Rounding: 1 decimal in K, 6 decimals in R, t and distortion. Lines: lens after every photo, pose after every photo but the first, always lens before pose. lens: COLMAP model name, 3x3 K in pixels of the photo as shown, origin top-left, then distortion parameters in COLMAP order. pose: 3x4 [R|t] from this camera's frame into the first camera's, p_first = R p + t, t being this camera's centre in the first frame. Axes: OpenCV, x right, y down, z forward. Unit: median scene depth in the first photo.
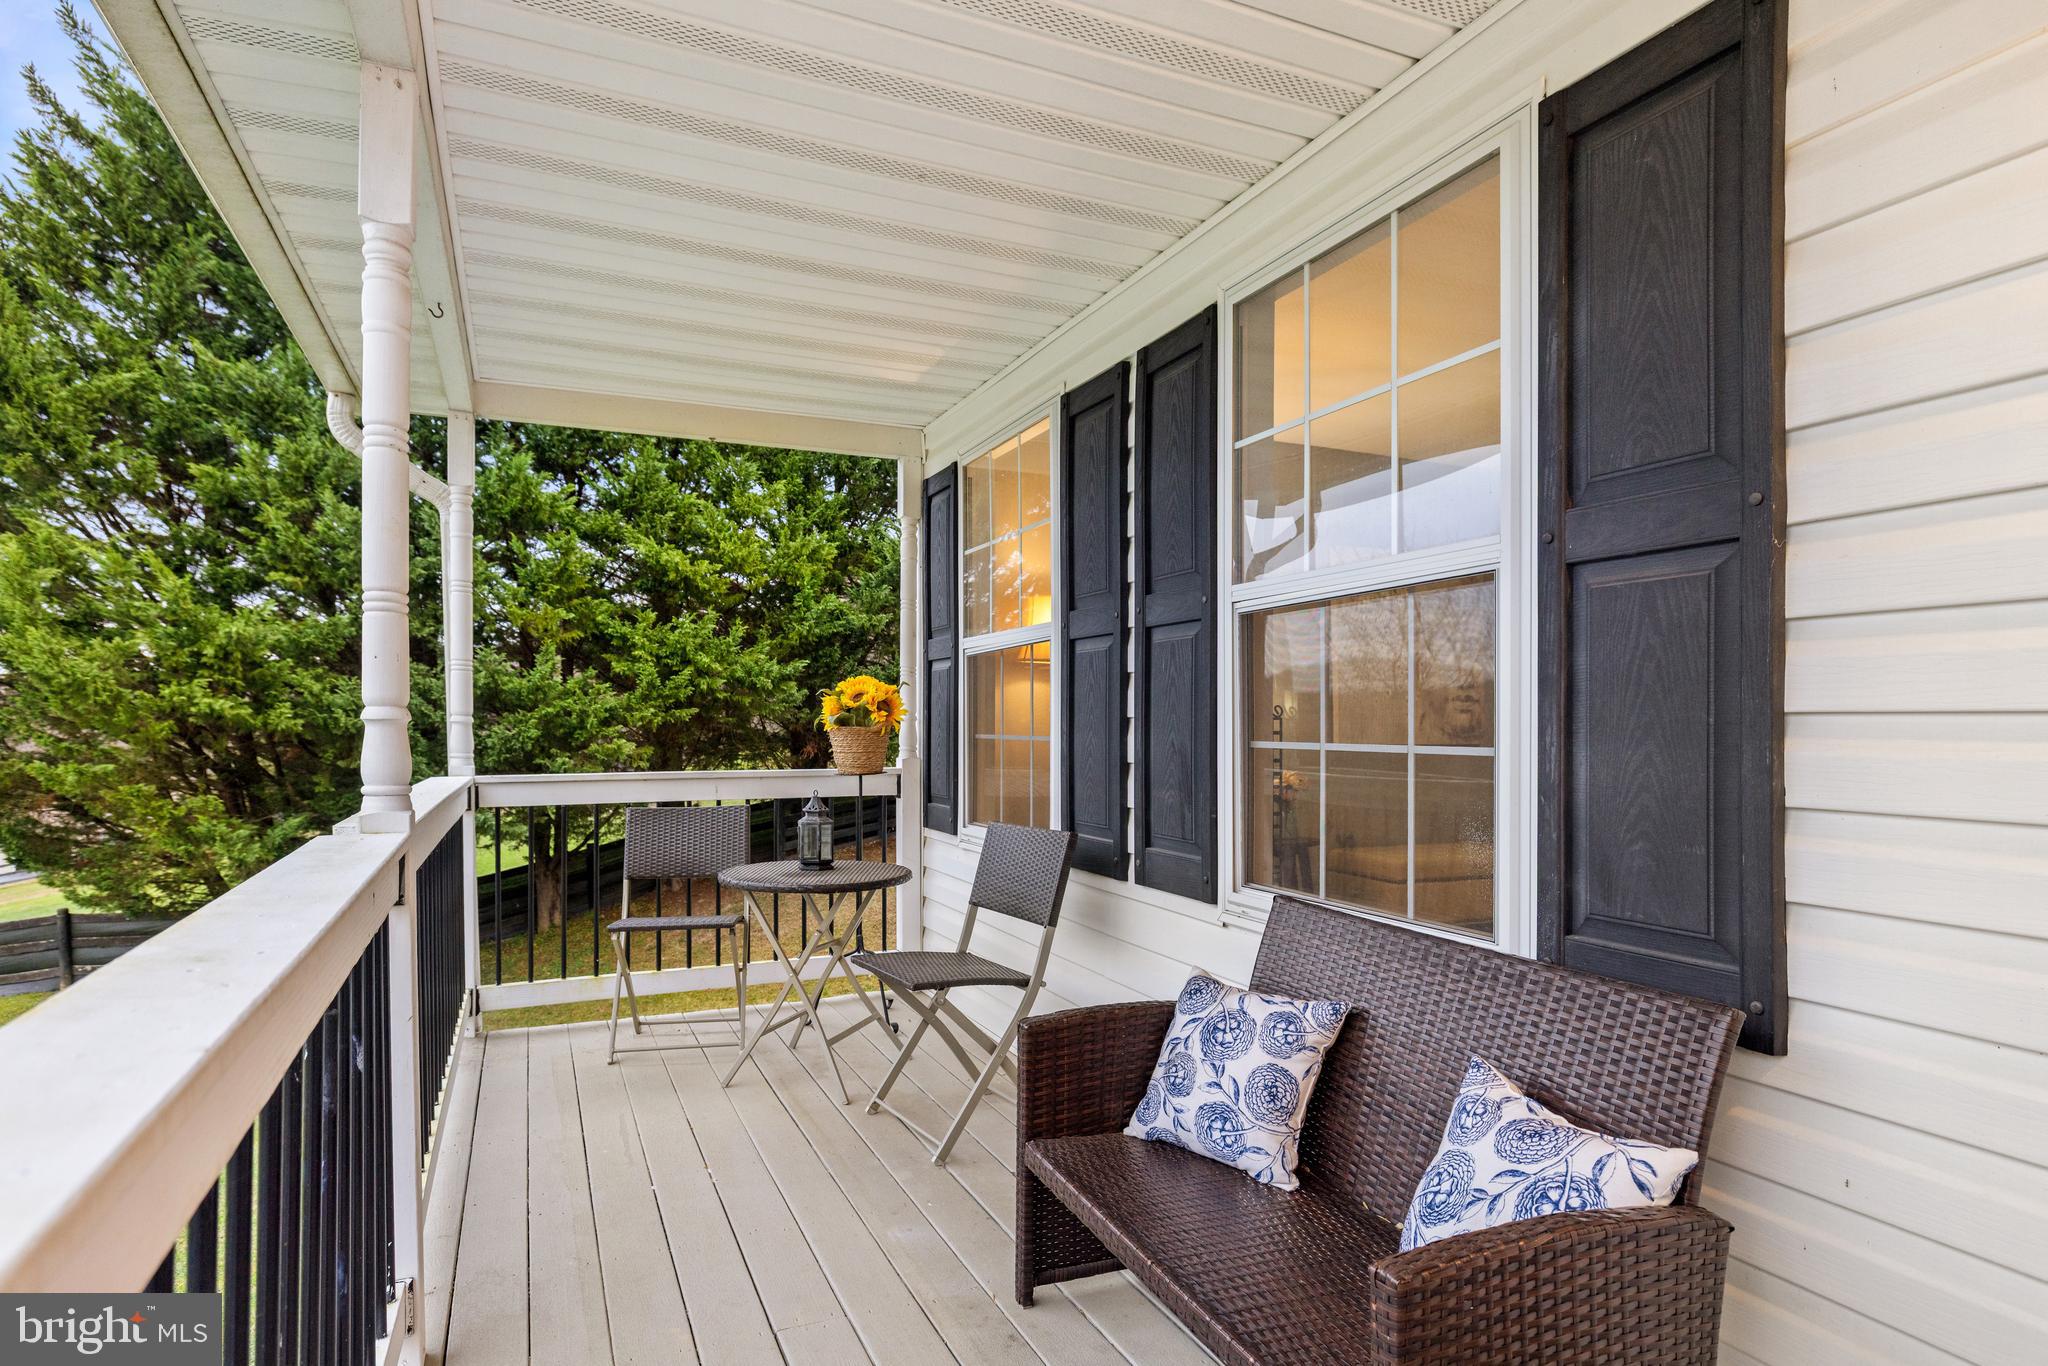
lens RADIAL K [[1101.7, 0, 1016.7], [0, 1101.7, 727.3], [0, 0, 1]] dist [-0.007385, -0.000539]
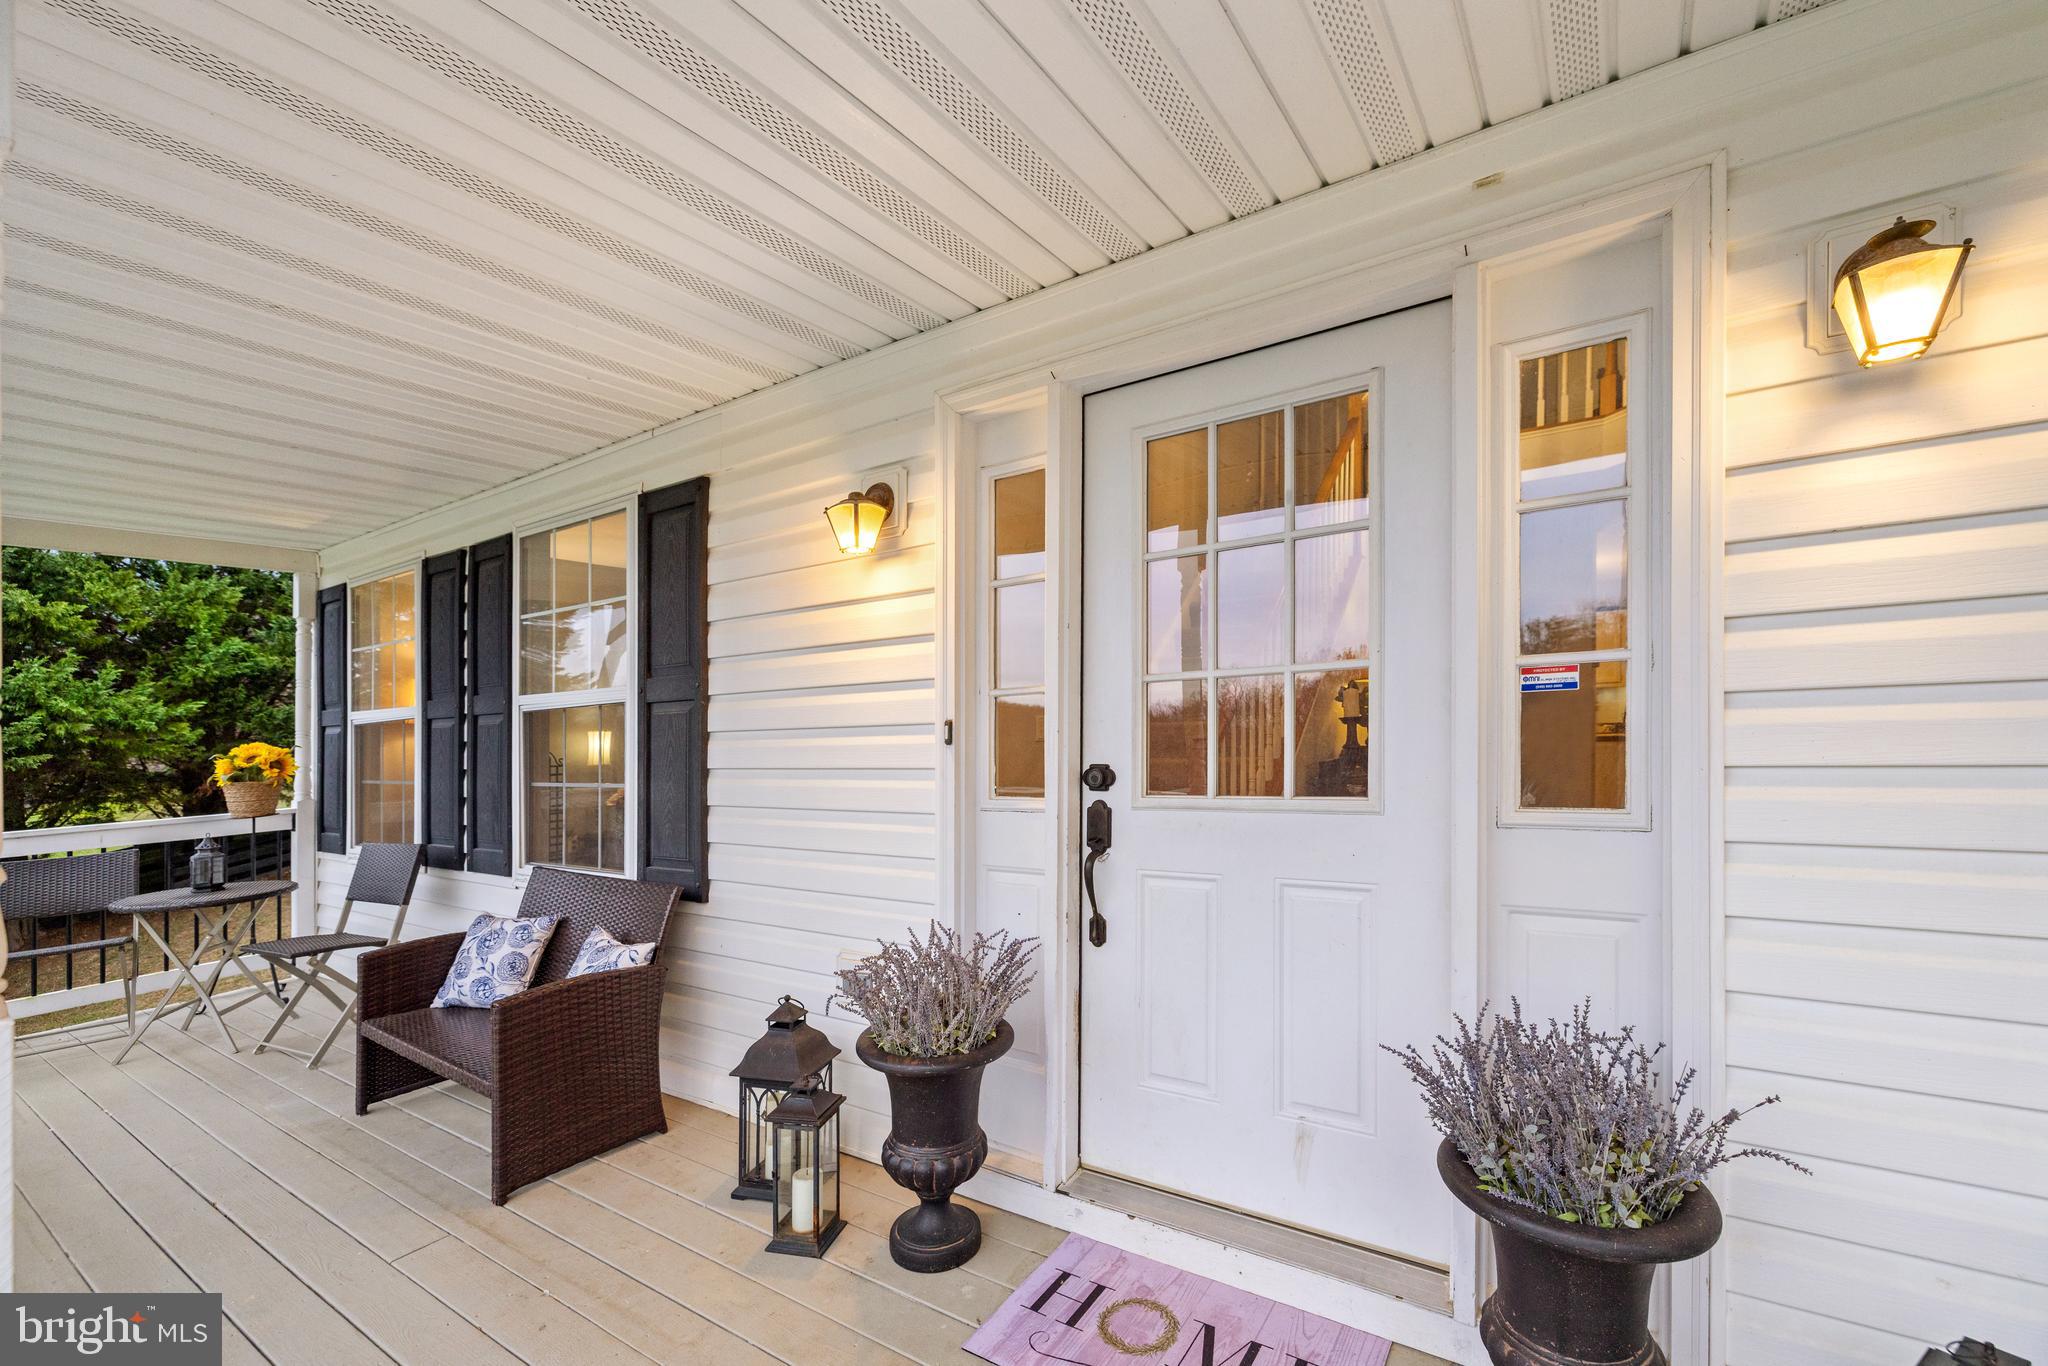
lens RADIAL K [[871.6, 0, 1024.0], [0, 871.6, 683.0], [0, 0, 1]] dist [-0.001625, -0.000160]
pose [[0.843190, -0.010177, 0.537519, 0.096367], [0.041900, 0.998024, -0.046831, -0.037058], [-0.535980, 0.062010, 0.841950, -0.481089]]
